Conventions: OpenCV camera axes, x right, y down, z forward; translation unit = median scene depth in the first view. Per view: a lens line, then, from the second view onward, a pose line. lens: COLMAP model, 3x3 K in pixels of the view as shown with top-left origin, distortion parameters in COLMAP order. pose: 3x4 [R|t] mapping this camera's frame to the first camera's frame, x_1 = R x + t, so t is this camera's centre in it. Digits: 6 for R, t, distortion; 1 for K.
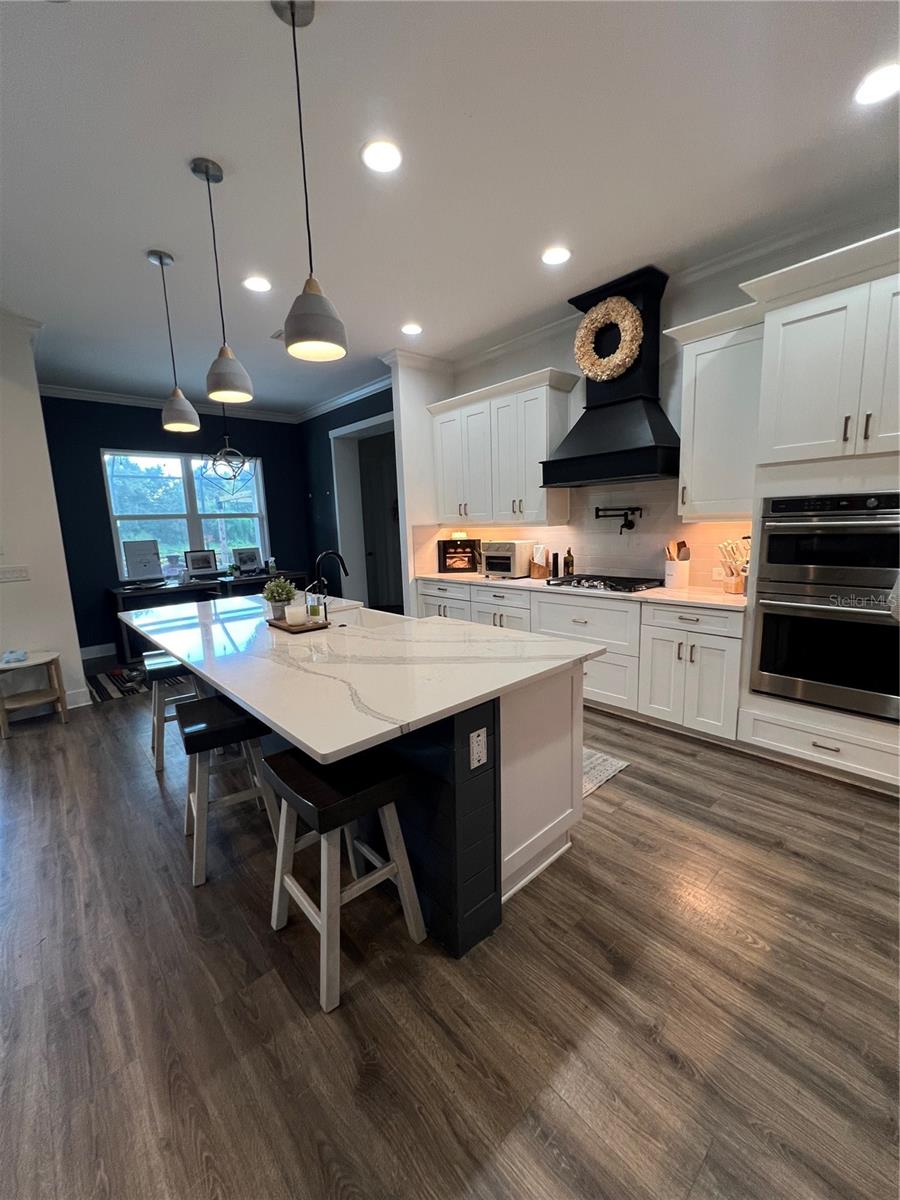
lens RADIAL K [[482.1, 0, 452.2], [0, 482.1, 597.3], [0, 0, 1]] dist [-0.003404, 0.000445]
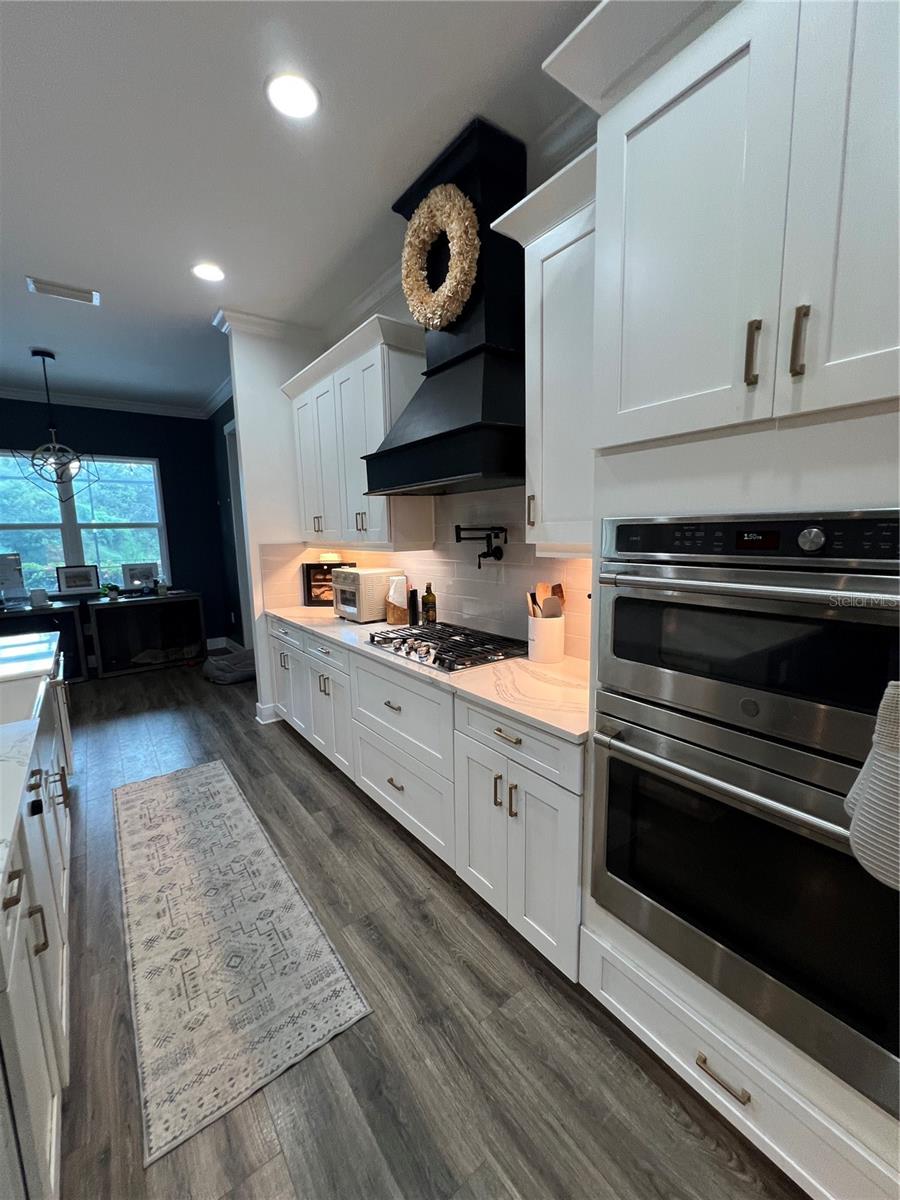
lens RADIAL K [[482.1, 0, 451.6], [0, 482.1, 598.1], [0, 0, 1]] dist [-0.003404, 0.000445]
pose [[0.995968, 0.026290, -0.085765, 0.374824], [-0.027474, 0.999542, -0.012651, -0.082353], [0.085393, 0.014956, 0.996235, 0.357492]]
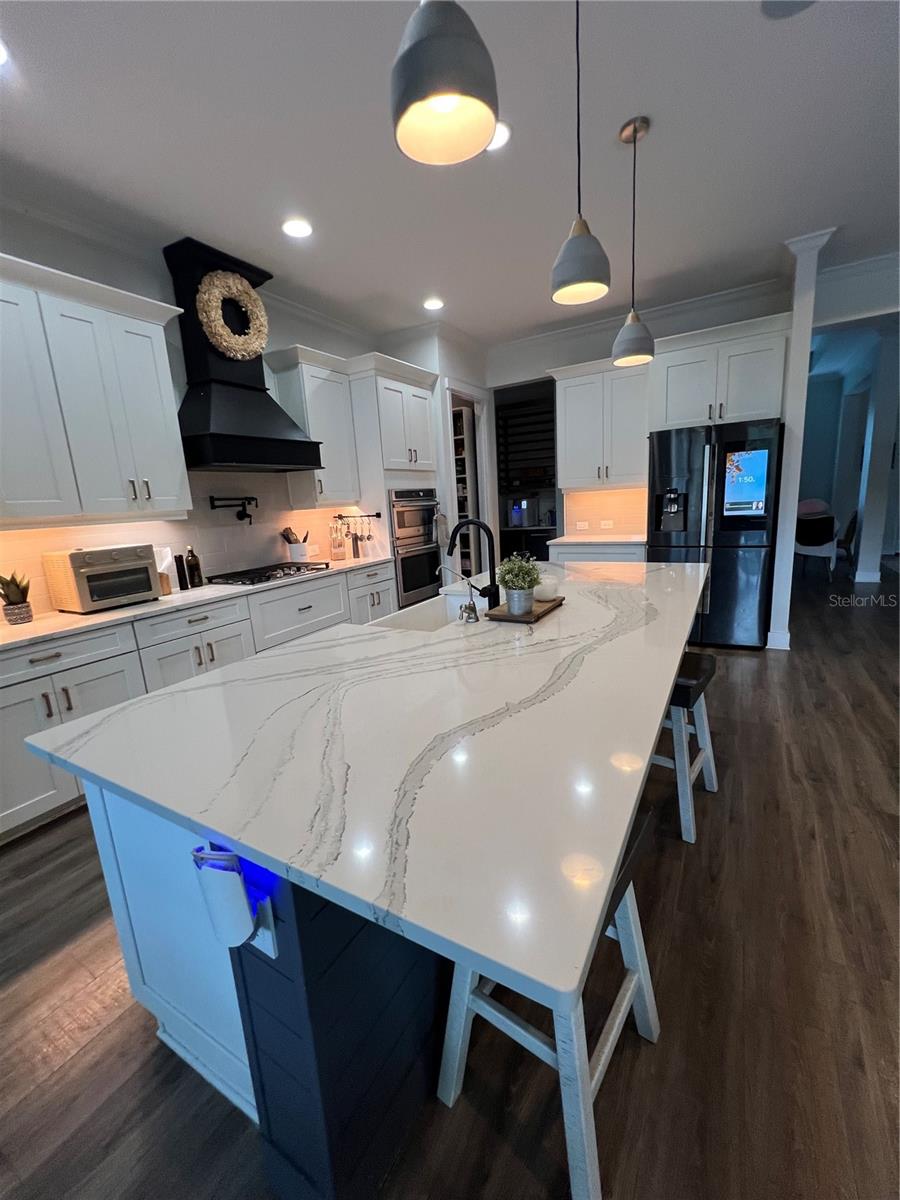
lens RADIAL K [[482.1, 0, 452.5], [0, 482.1, 599.6], [0, 0, 1]] dist [-0.003404, 0.000445]
pose [[-0.302821, -0.137509, 0.943075, -0.718397], [0.221073, 0.952411, 0.209857, -0.101832], [-0.927053, 0.272037, -0.258010, 0.927906]]
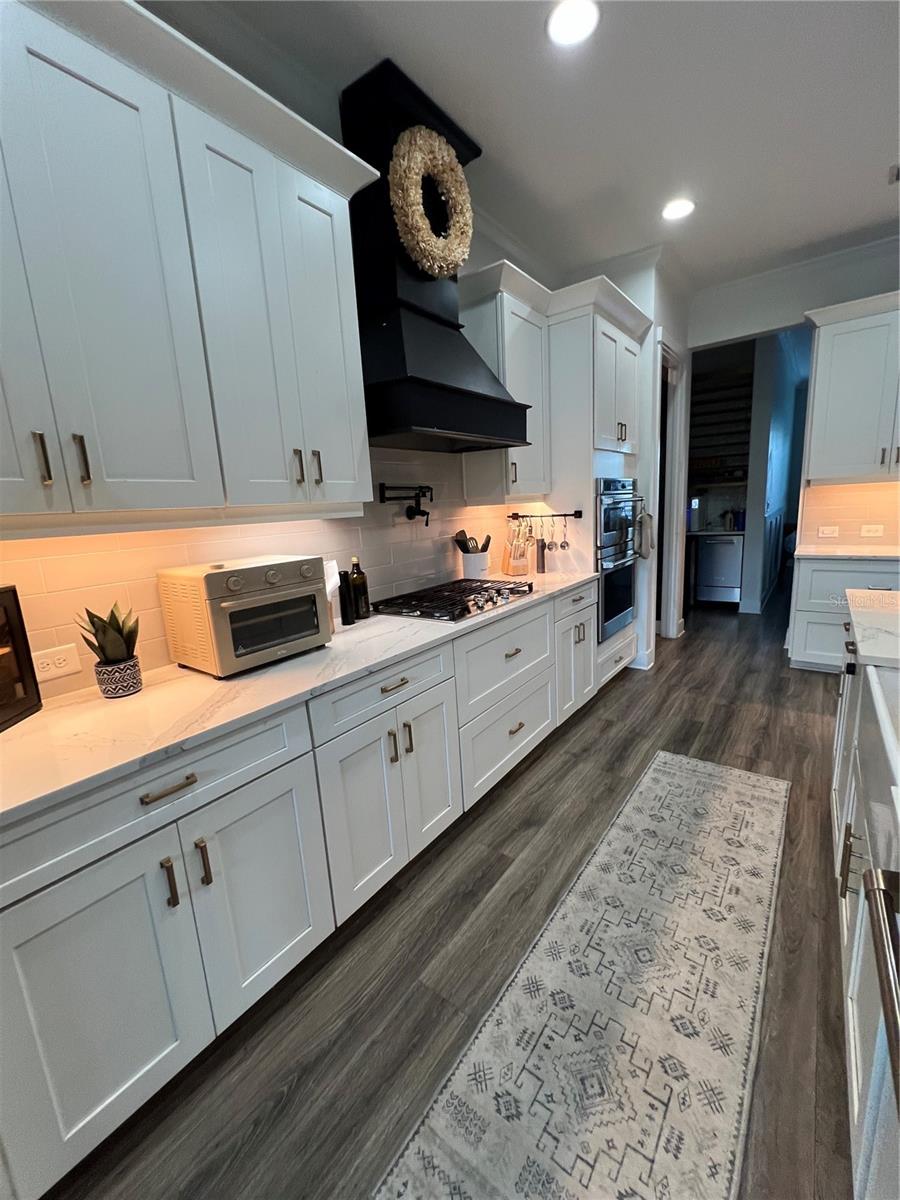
lens RADIAL K [[482.1, 0, 452.2], [0, 482.1, 599.5], [0, 0, 1]] dist [-0.003404, 0.000445]
pose [[-0.185089, -0.141648, 0.972460, -0.325410], [0.215699, 0.959571, 0.180825, -0.147705], [-0.958757, 0.243227, -0.147053, 1.105368]]
